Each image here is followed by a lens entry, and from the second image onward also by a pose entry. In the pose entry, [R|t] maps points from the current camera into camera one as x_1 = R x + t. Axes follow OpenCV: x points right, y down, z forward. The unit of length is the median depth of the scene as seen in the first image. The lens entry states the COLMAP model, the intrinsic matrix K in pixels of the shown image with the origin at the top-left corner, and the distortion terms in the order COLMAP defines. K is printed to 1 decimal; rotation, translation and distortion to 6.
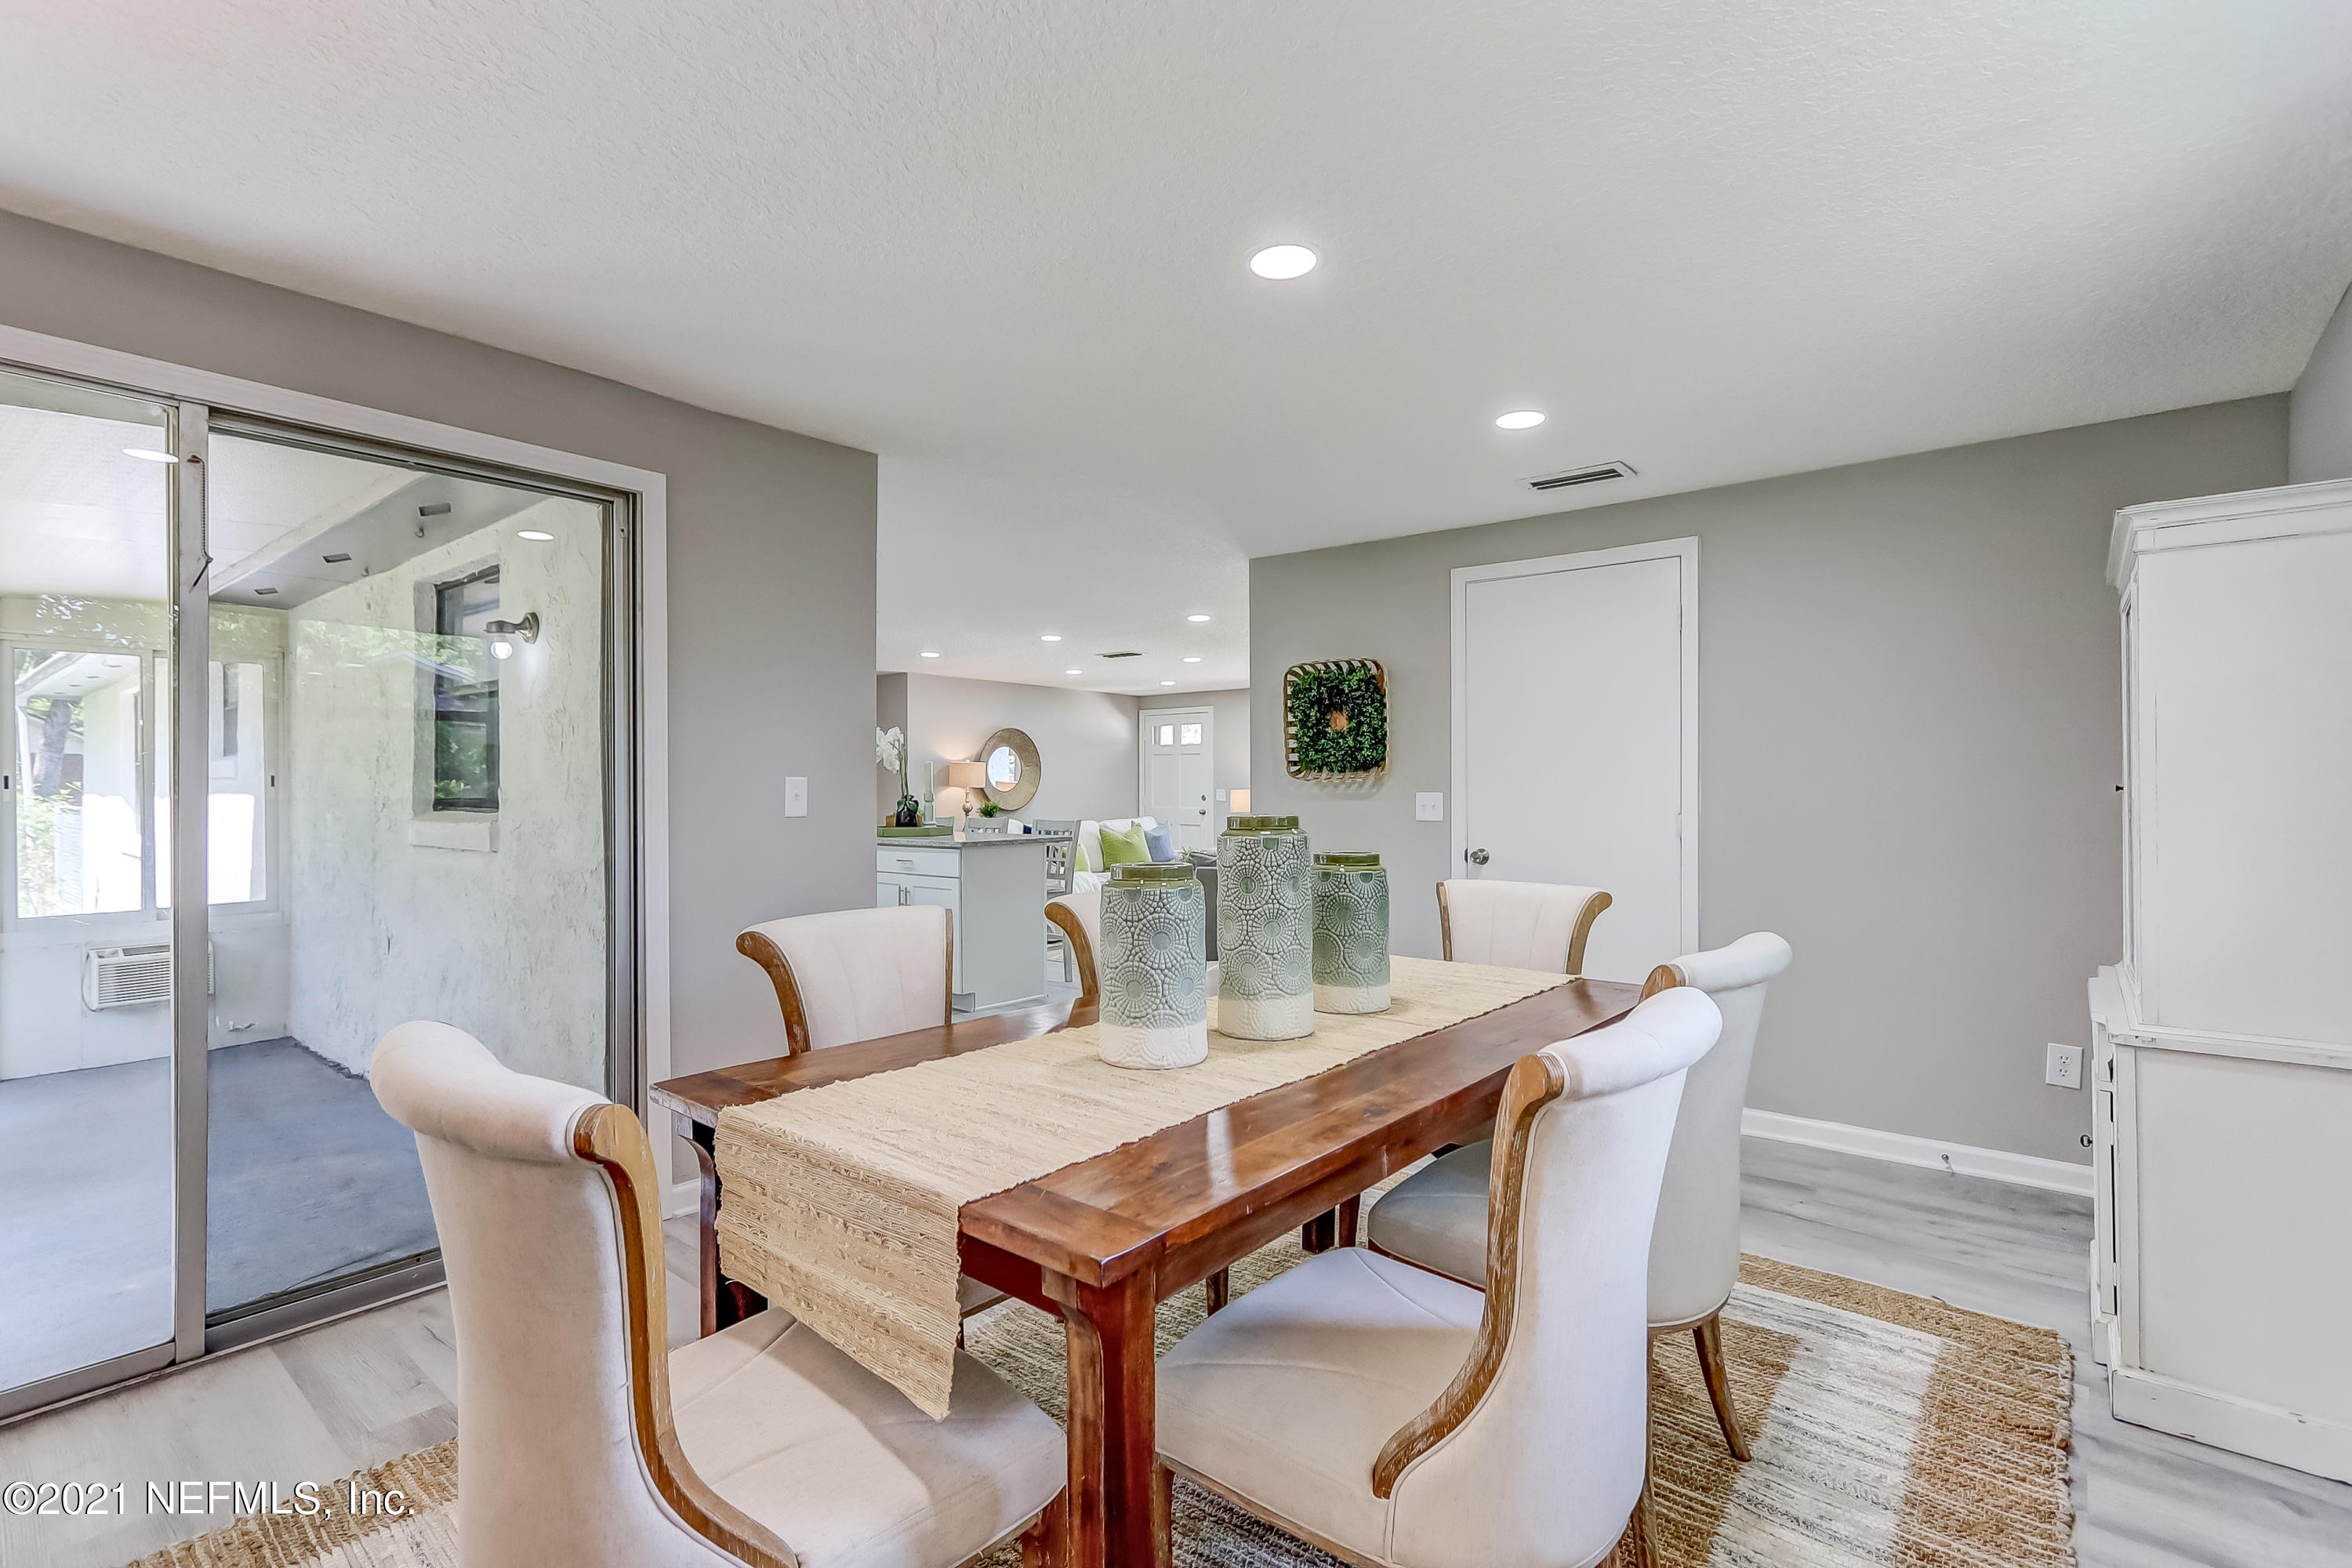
lens RADIAL K [[1112.8, 0, 1179.2], [0, 1112.8, 787.1], [0, 0, 1]] dist [-0.016750, 0.000804]
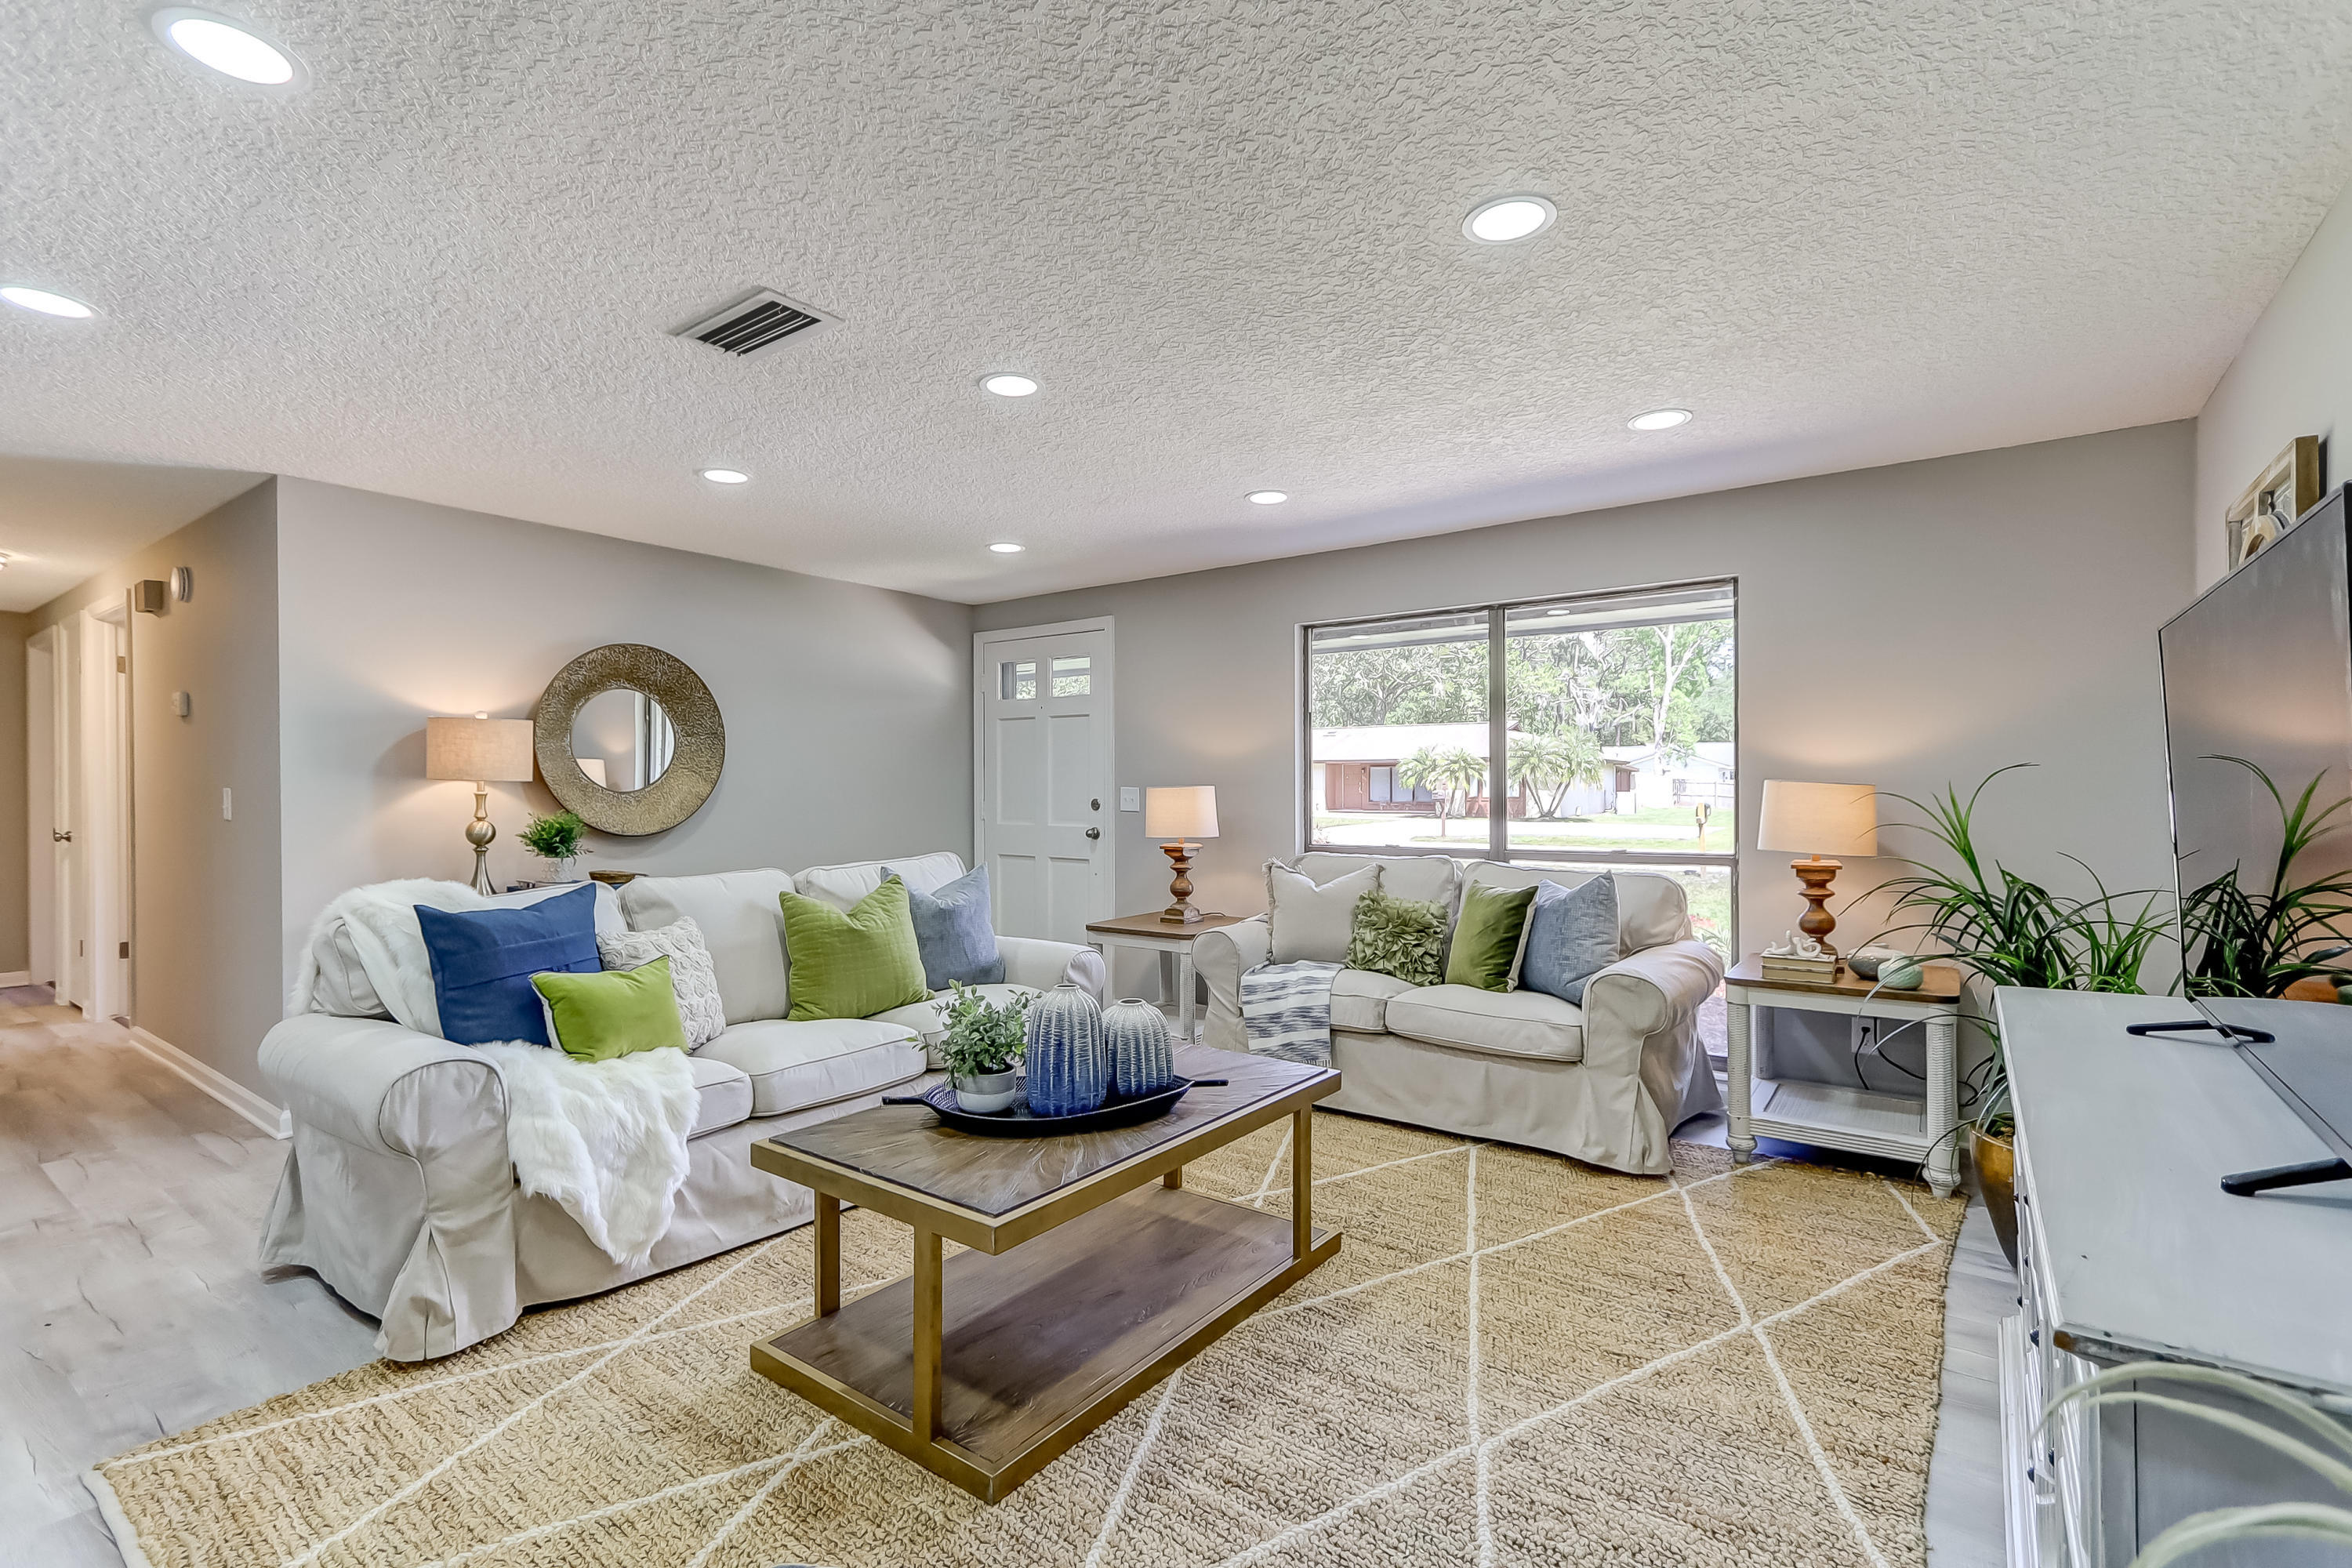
lens RADIAL K [[1112.8, 0, 1177.4], [0, 1112.8, 786.1], [0, 0, 1]] dist [-0.016750, 0.000804]
pose [[0.998875, 0.009605, 0.046433, 0.037437], [-0.009690, 0.999952, 0.001594, -0.000439], [-0.046415, -0.002042, 0.998920, 0.521443]]
